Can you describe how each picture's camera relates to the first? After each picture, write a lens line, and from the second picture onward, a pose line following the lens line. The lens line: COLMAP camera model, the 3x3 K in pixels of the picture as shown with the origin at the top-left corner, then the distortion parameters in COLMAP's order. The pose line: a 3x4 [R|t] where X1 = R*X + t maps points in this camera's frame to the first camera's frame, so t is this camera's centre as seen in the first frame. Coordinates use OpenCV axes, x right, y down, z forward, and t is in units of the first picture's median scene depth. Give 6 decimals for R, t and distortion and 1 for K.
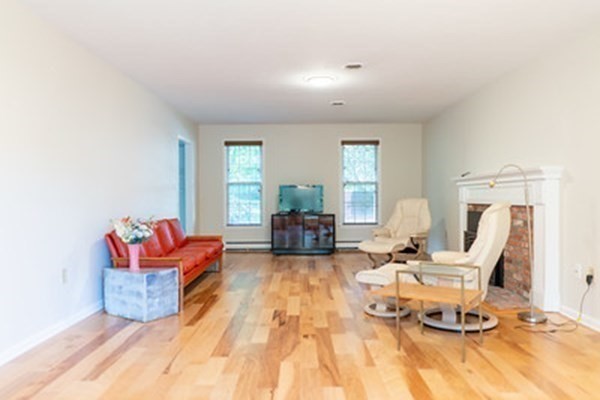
lens RADIAL K [[470.2, 0, 300.0], [0, 470.2, 200.0], [0, 0, 1]] dist [-0.007468, 0.001779]
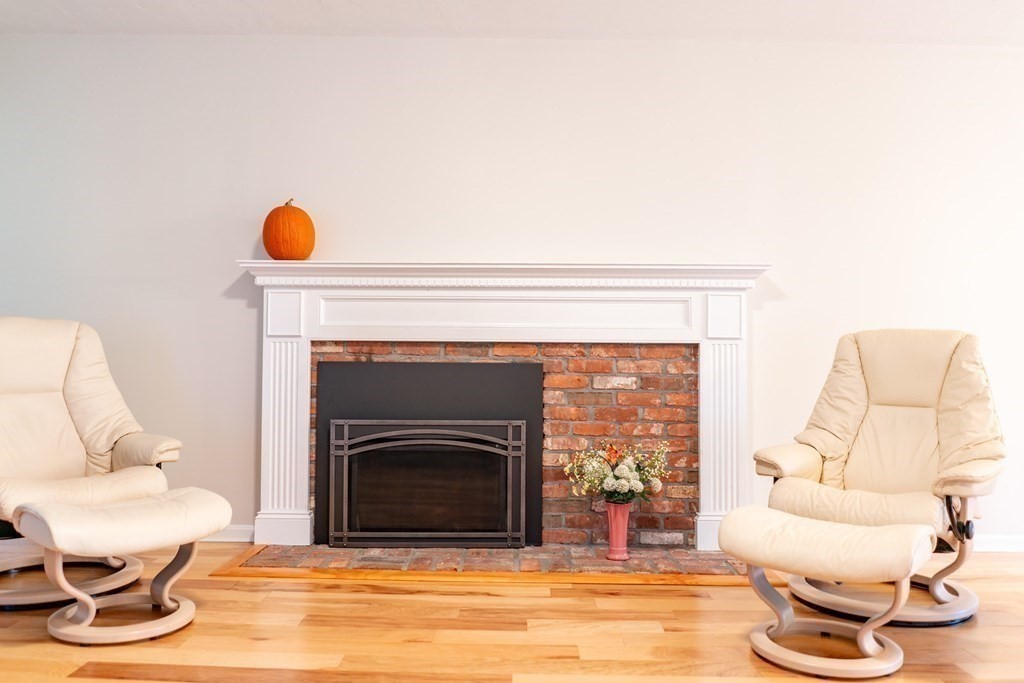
lens RADIAL K [[802.4, 0, 512.0], [0, 802.4, 341.5], [0, 0, 1]] dist [-0.007468, 0.001779]
pose [[0.043566, 0.032498, 0.998522, -0.279089], [-0.006024, 0.999461, -0.032266, 0.031950], [-0.999032, -0.004609, 0.043738, 0.993471]]
